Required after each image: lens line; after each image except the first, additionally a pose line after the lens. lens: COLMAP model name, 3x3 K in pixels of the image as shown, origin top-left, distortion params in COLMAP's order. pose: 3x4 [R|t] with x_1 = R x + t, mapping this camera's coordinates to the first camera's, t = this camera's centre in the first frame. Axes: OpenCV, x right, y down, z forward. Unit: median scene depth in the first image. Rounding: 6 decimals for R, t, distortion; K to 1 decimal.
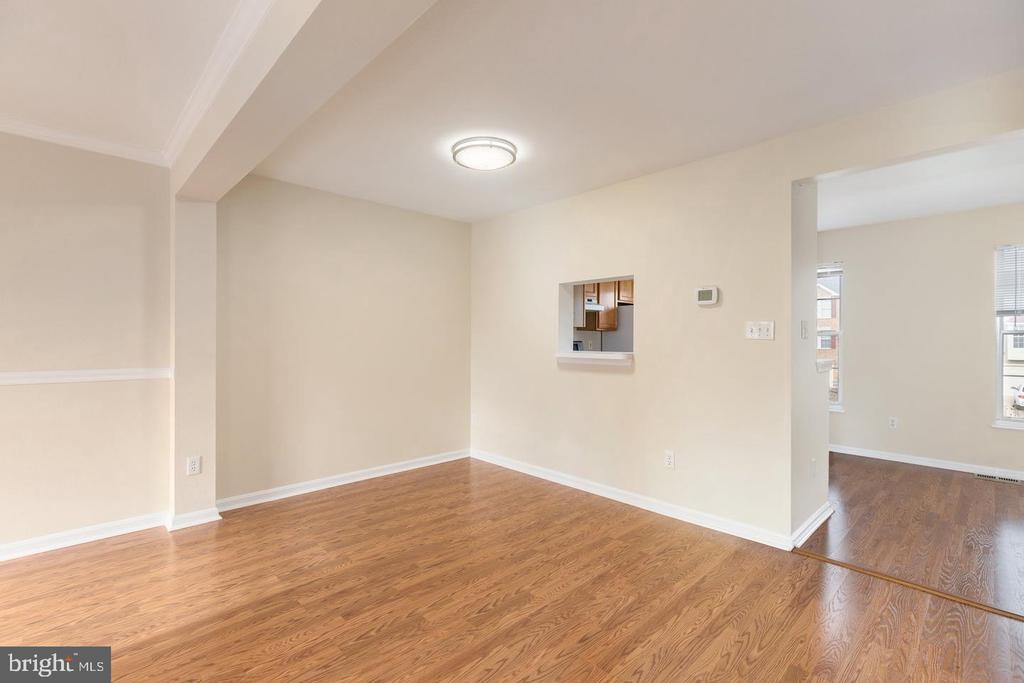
lens RADIAL K [[476.9, 0, 512.0], [0, 476.9, 341.5], [0, 0, 1]] dist [0.070519, -0.000017]
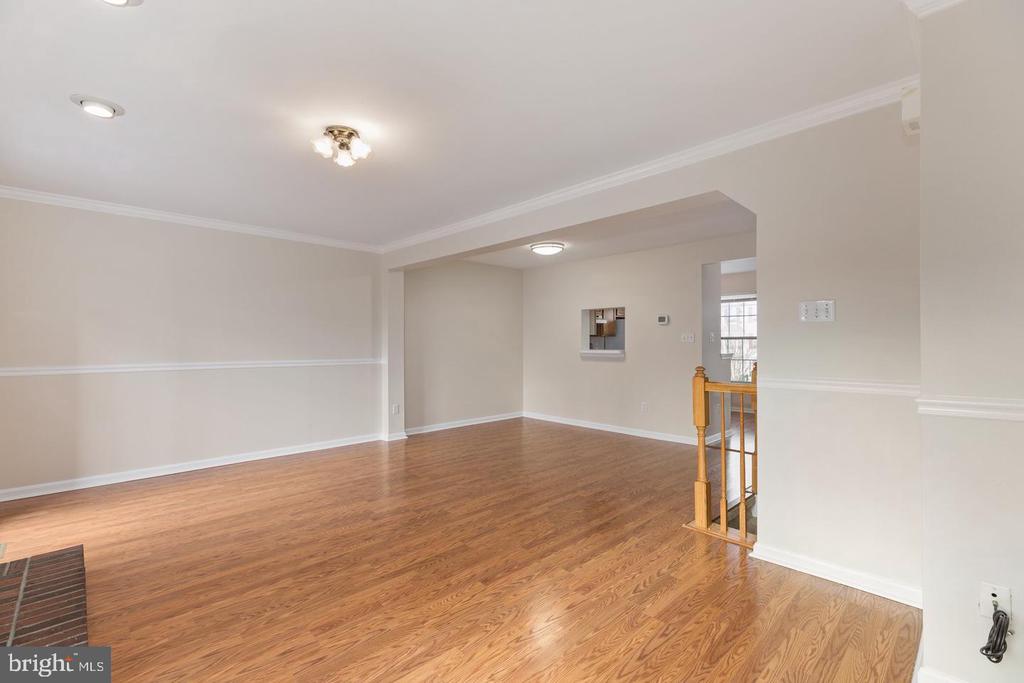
lens RADIAL K [[459.1, 0, 512.0], [0, 459.1, 341.5], [0, 0, 1]] dist [0.001280, 0.000088]
pose [[0.999990, -0.004492, -0.000024, -0.171426], [0.004492, 0.999990, -0.000583, -0.008896], [0.000027, 0.000583, 1.000000, -0.728084]]
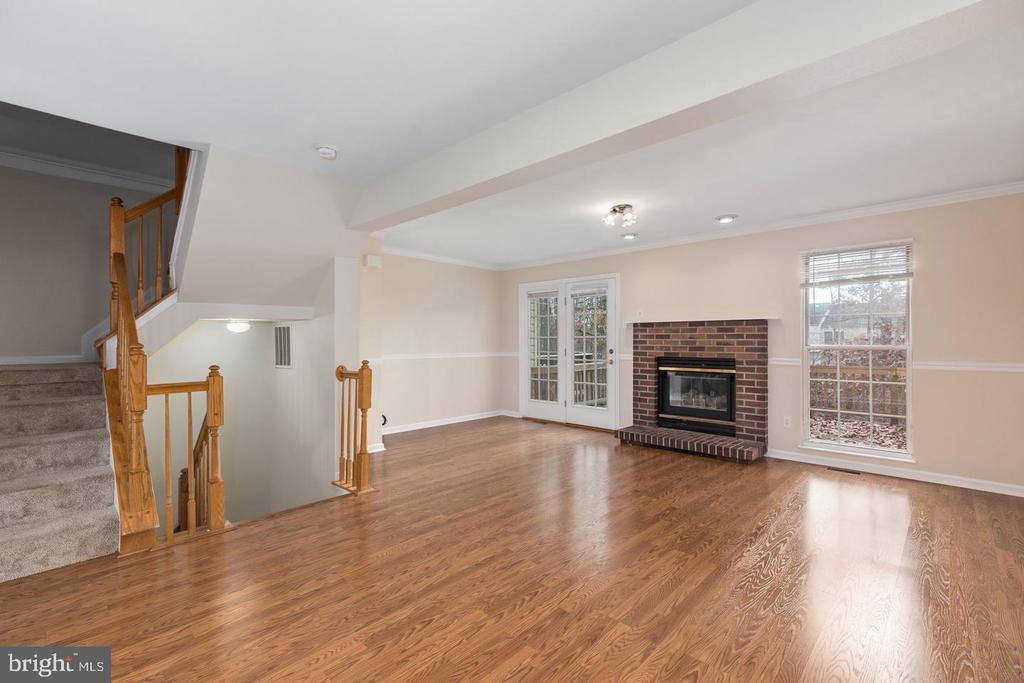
lens RADIAL K [[459.1, 0, 512.0], [0, 459.1, 341.5], [0, 0, 1]] dist [0.001280, 0.000088]
pose [[-0.998847, 0.001015, -0.048000, -0.109418], [0.001515, 0.999945, -0.010377, 0.005537], [0.047986, -0.010438, -0.998793, 1.139357]]
